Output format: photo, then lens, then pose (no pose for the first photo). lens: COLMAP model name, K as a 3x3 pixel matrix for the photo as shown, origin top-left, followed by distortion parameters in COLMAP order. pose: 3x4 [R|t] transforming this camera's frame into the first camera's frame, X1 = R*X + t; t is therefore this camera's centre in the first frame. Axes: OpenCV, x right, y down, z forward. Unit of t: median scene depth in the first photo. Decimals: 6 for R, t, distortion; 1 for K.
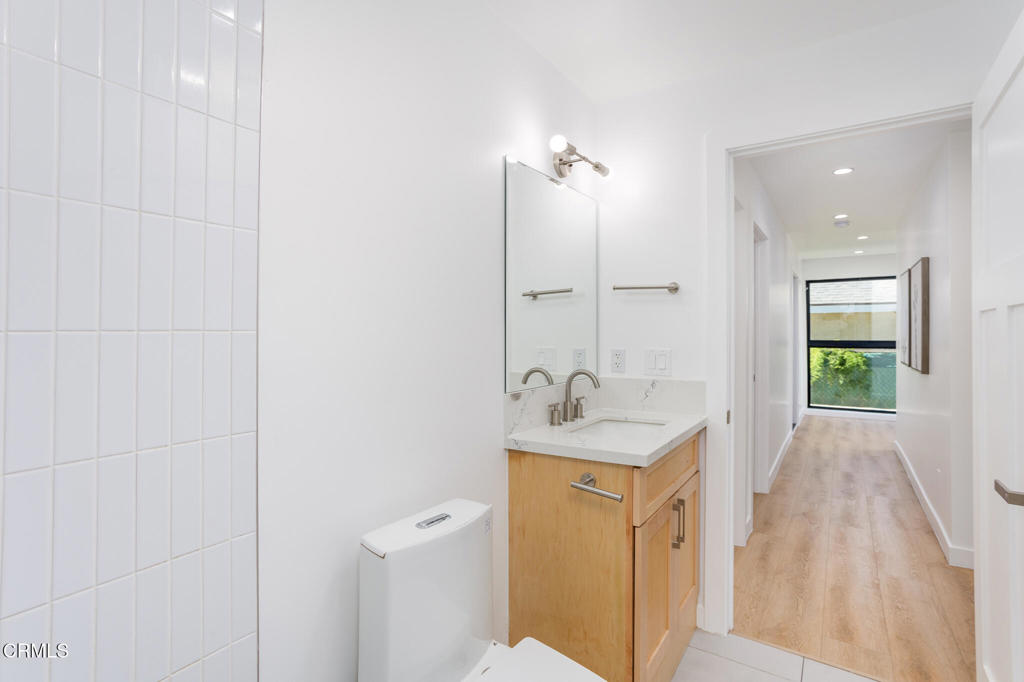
lens RADIAL K [[493.9, 0, 510.6], [0, 493.9, 333.7], [0, 0, 1]] dist [-0.034052, 0.000064]
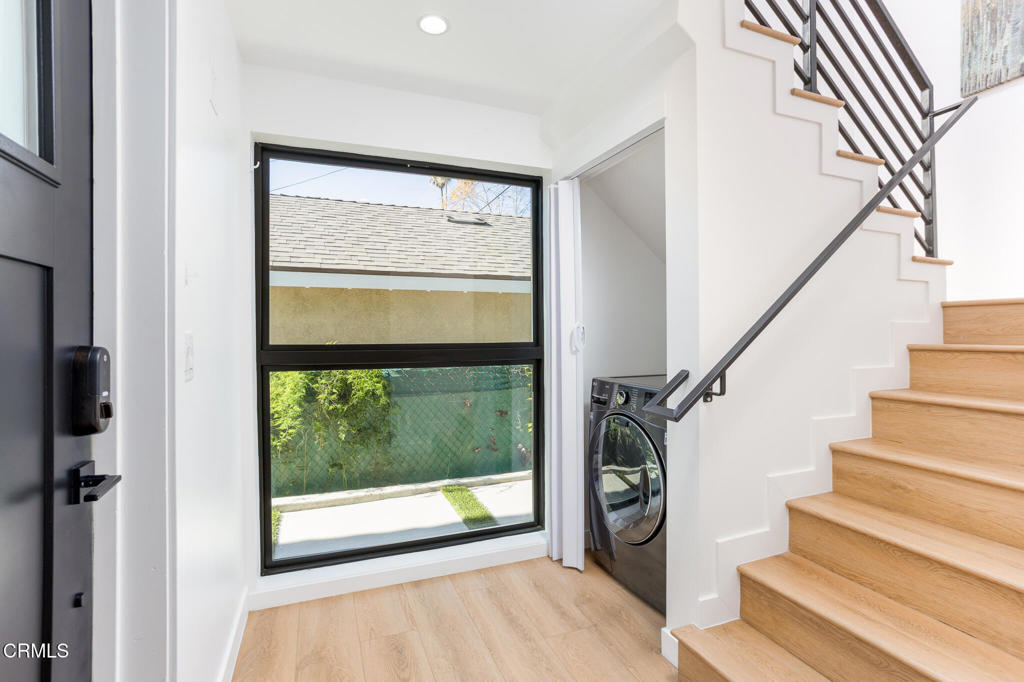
lens RADIAL K [[493.9, 0, 512.6], [0, 493.9, 334.7], [0, 0, 1]] dist [-0.034052, 0.000064]
pose [[0.555820, -0.001412, 0.831301, 0.391079], [0.000647, 0.999999, 0.001266, 0.004515], [-0.831302, -0.000166, 0.555821, 0.618469]]
